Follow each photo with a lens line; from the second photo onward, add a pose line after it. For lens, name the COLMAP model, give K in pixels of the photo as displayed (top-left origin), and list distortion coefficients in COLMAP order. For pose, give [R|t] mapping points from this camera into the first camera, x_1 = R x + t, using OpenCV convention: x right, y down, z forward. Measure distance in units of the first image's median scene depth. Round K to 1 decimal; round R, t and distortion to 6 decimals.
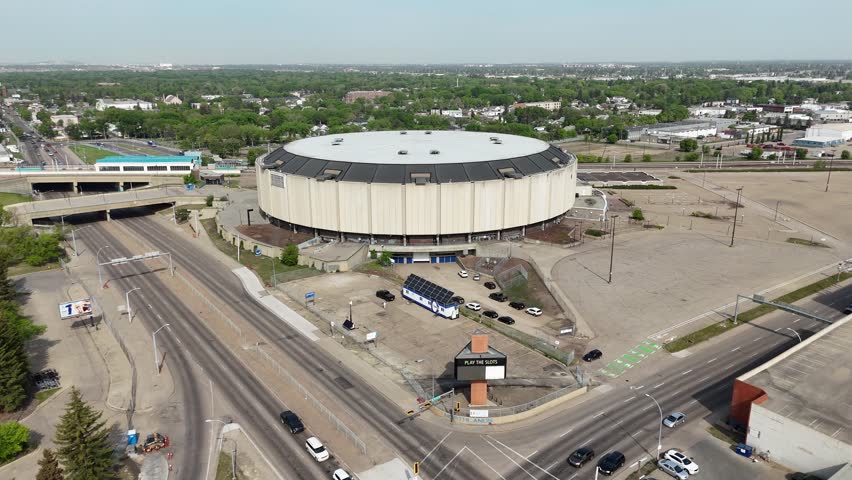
lens RADIAL K [[611.2, 0, 426.0], [0, 611.2, 240.0], [0, 0, 1]] dist [0.059901, -0.006321]
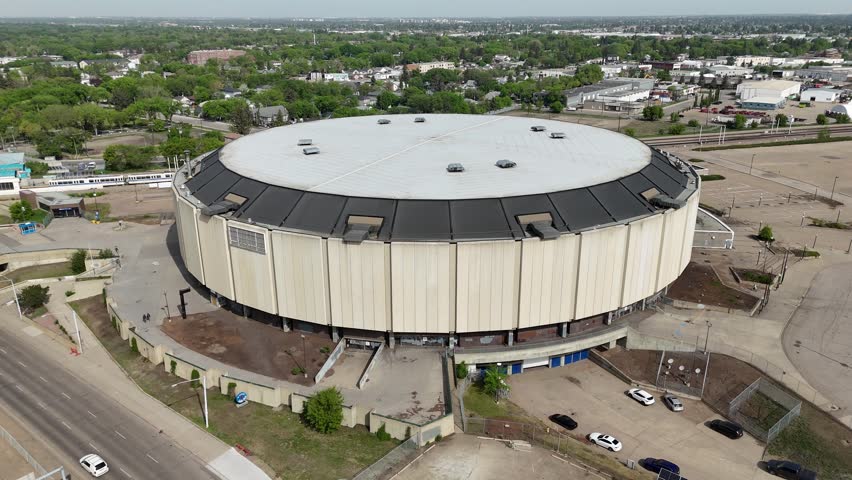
lens RADIAL K [[633.1, 0, 426.0], [0, 633.1, 240.0], [0, 0, 1]] dist [0.047037, -0.000608]
pose [[0.968772, -0.083398, 0.233507, -0.185113], [0.070235, 0.995466, 0.064143, -0.100843], [-0.237798, -0.045739, 0.970237, 0.365807]]
